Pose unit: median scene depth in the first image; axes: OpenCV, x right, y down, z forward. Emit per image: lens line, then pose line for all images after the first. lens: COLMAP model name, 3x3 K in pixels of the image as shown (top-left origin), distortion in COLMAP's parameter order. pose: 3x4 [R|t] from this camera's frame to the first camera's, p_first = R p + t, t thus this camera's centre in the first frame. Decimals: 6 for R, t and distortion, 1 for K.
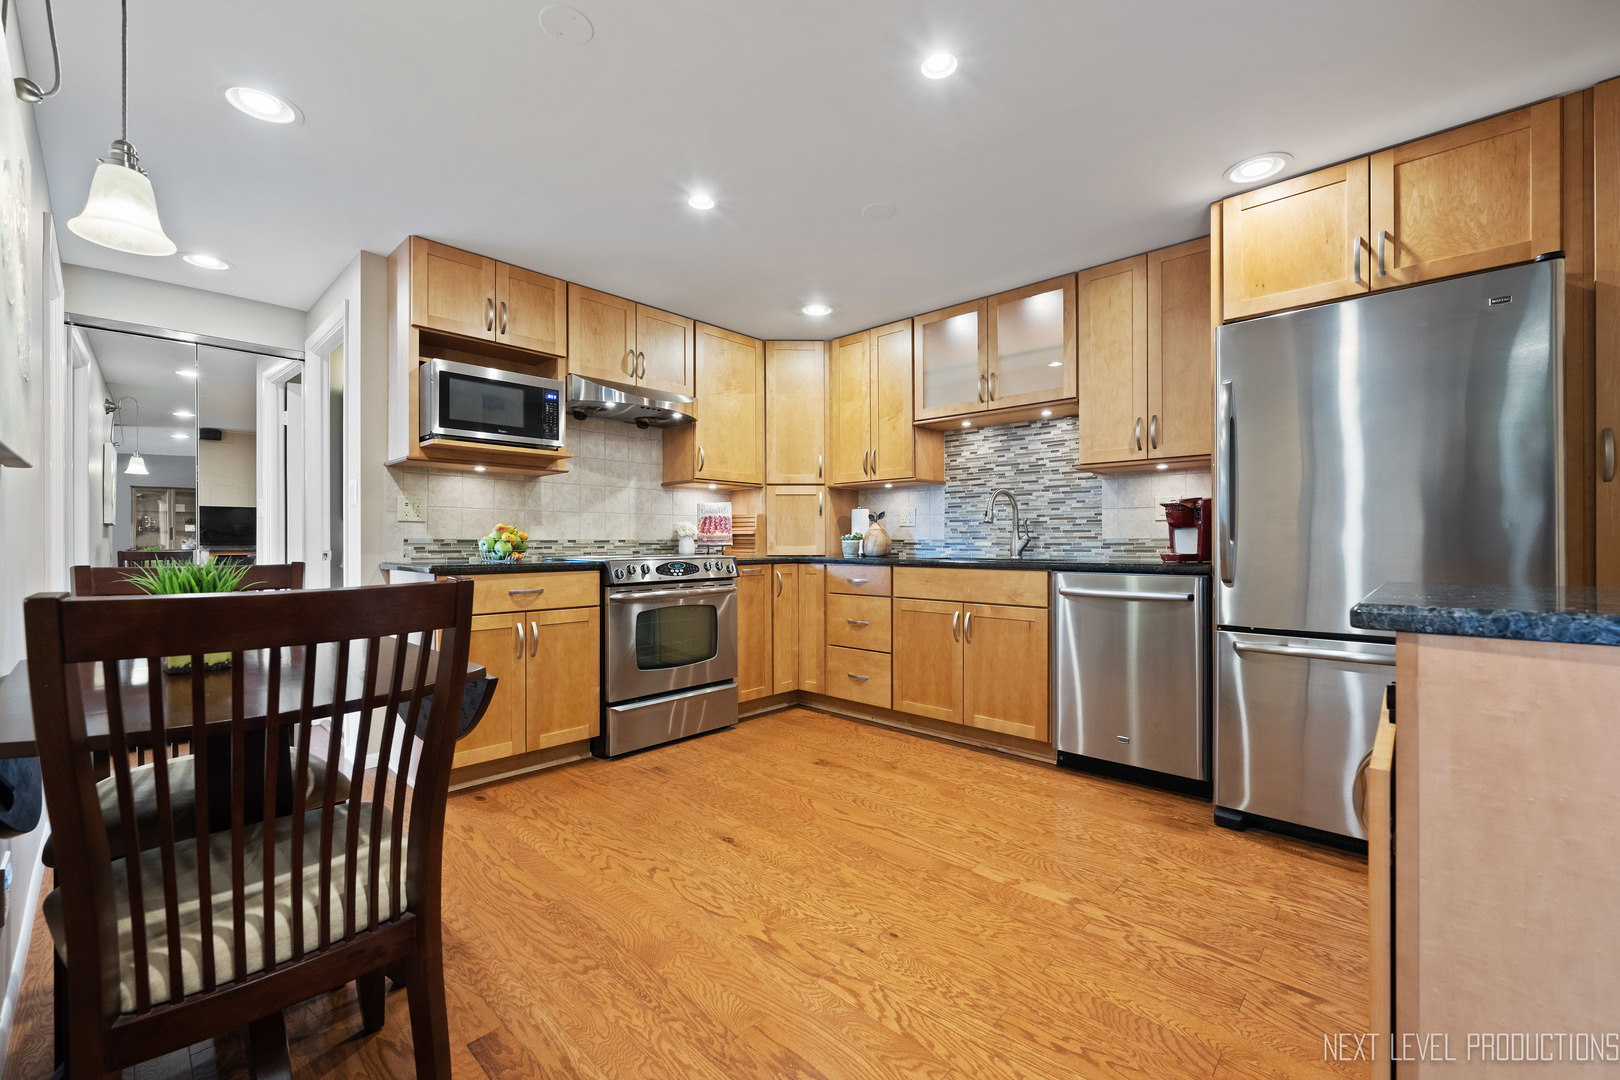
lens RADIAL K [[657.7, 0, 808.3], [0, 657.7, 538.7], [0, 0, 1]] dist [-0.008258, 0.000880]
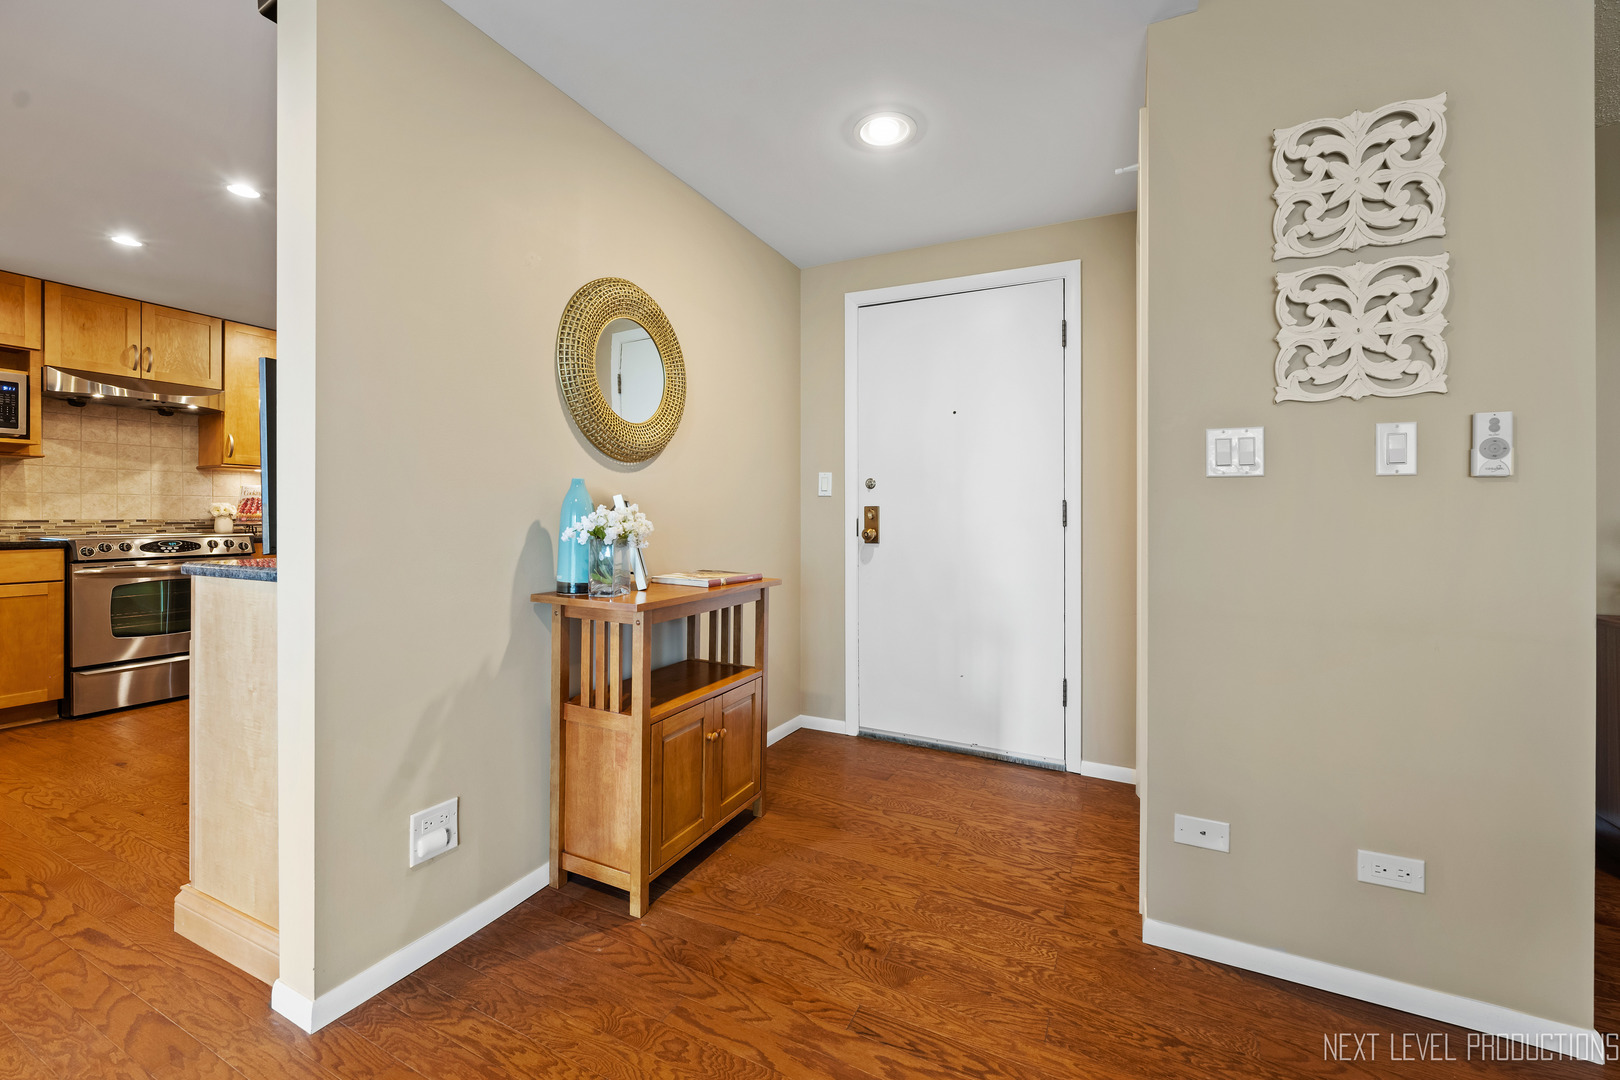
lens RADIAL K [[657.7, 0, 811.6], [0, 657.7, 514.4], [0, 0, 1]] dist [-0.008258, 0.000880]
pose [[0.956587, 0.004980, 0.291404, 0.497014], [-0.005428, 0.999985, 0.000726, -0.014627], [-0.291396, -0.002276, 0.956600, -0.363957]]
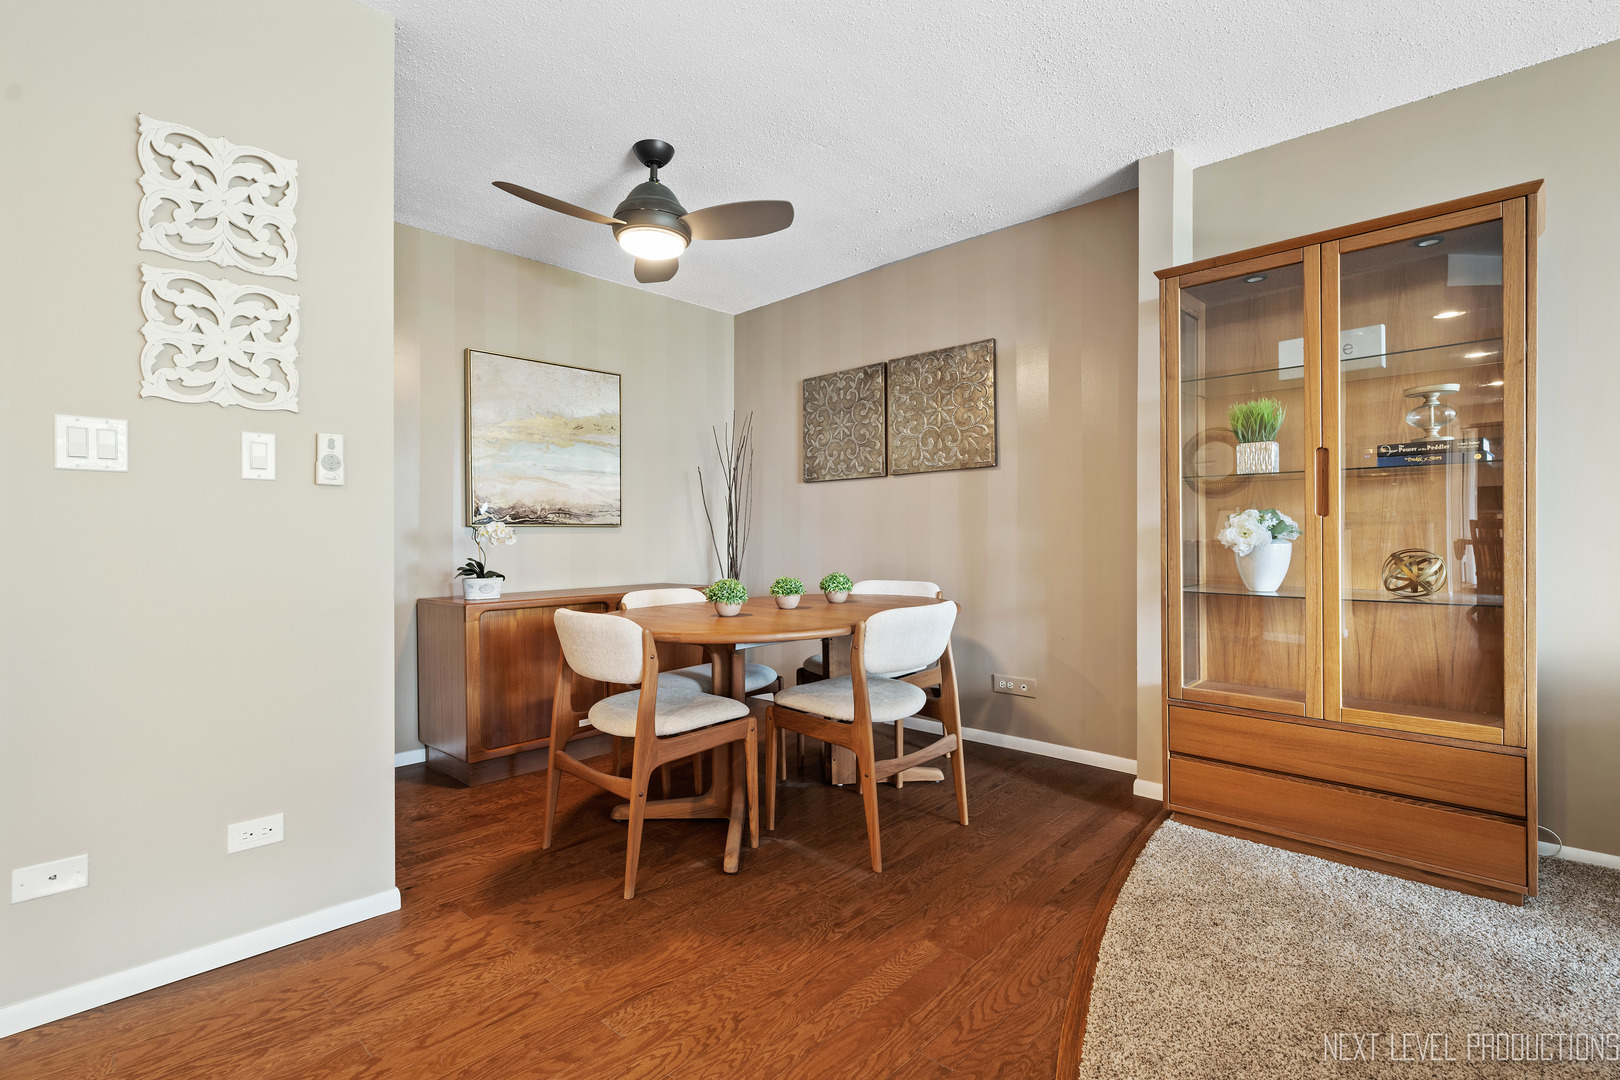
lens RADIAL K [[754.3, 0, 795.1], [0, 754.3, 534.3], [0, 0, 1]] dist [-0.005201, 0.000816]
pose [[0.001354, 0.001973, 0.999997, 0.434493], [-0.003443, 0.999992, -0.001968, -0.002001], [-0.999993, -0.003440, 0.001361, -0.461578]]
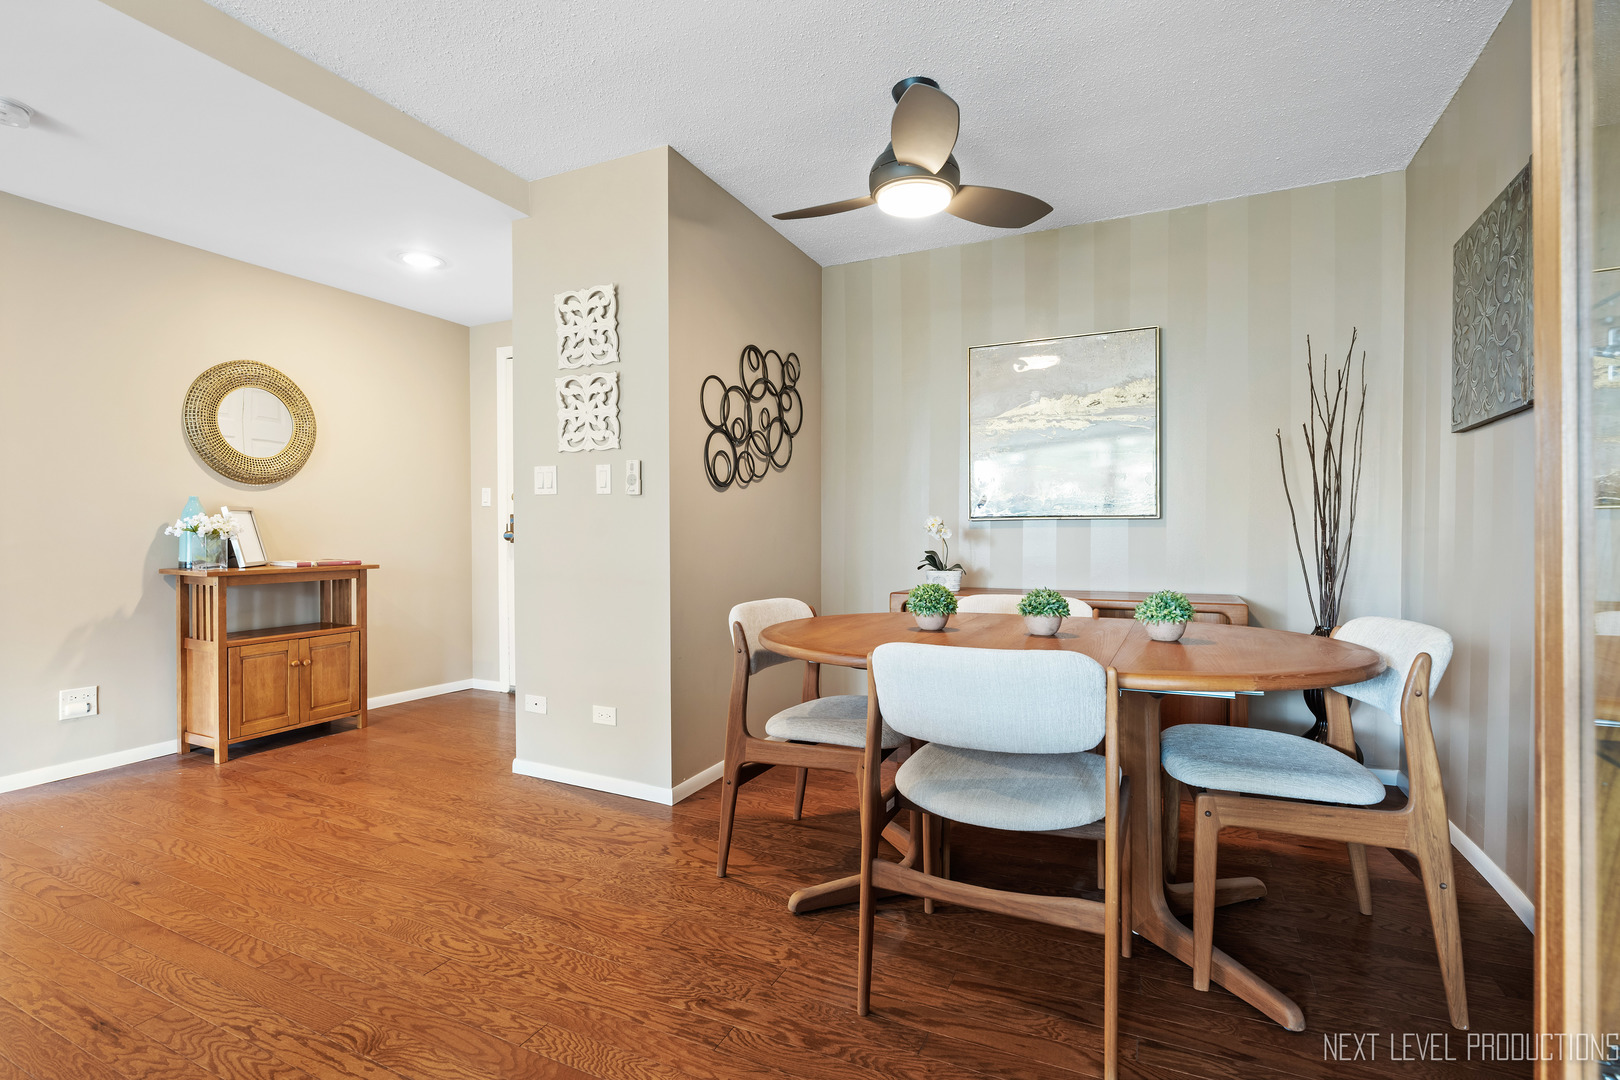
lens RADIAL K [[754.3, 0, 808.1], [0, 754.3, 536.6], [0, 0, 1]] dist [-0.005201, 0.000816]
pose [[0.953126, -0.002591, 0.302563, 0.947311], [-0.001479, 0.999911, 0.013222, -0.004332], [-0.302571, -0.013050, 0.953038, -0.979190]]
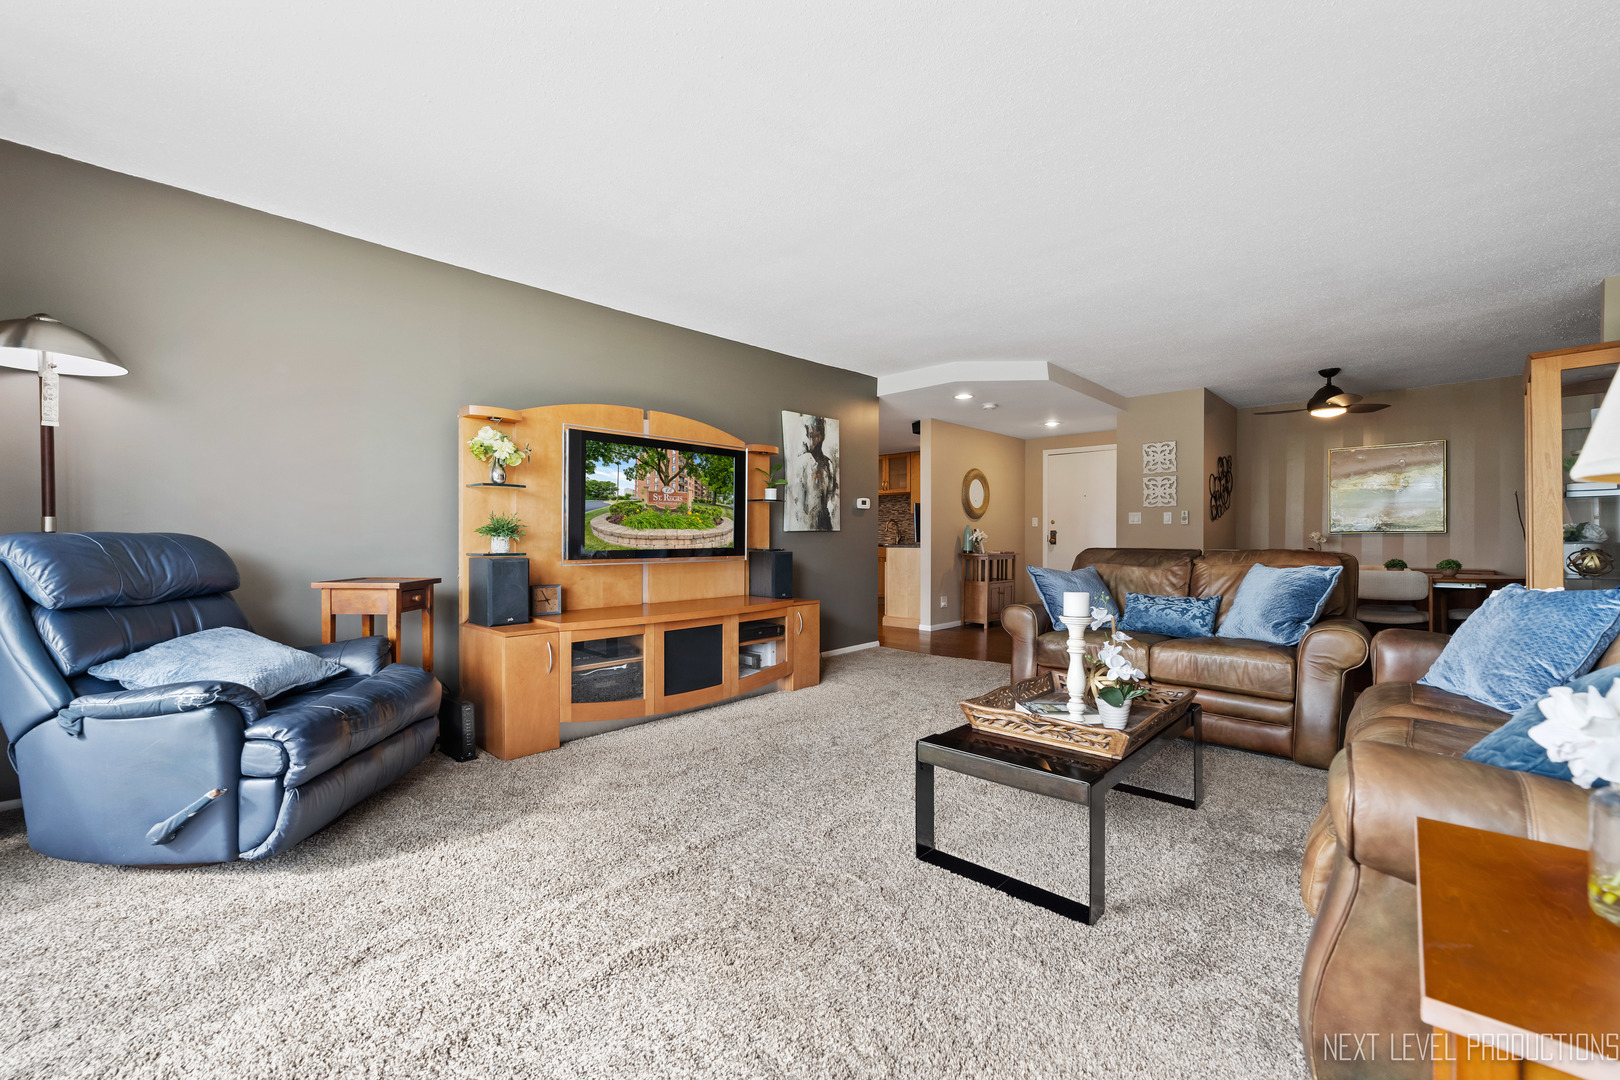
lens RADIAL K [[657.7, 0, 805.7], [0, 657.7, 539.2], [0, 0, 1]] dist [-0.008258, 0.000880]
pose [[0.999543, 0.001463, -0.030194, -0.013706], [-0.001213, 0.999965, 0.008290, -0.012361], [0.030205, -0.008249, 0.999510, -2.016206]]
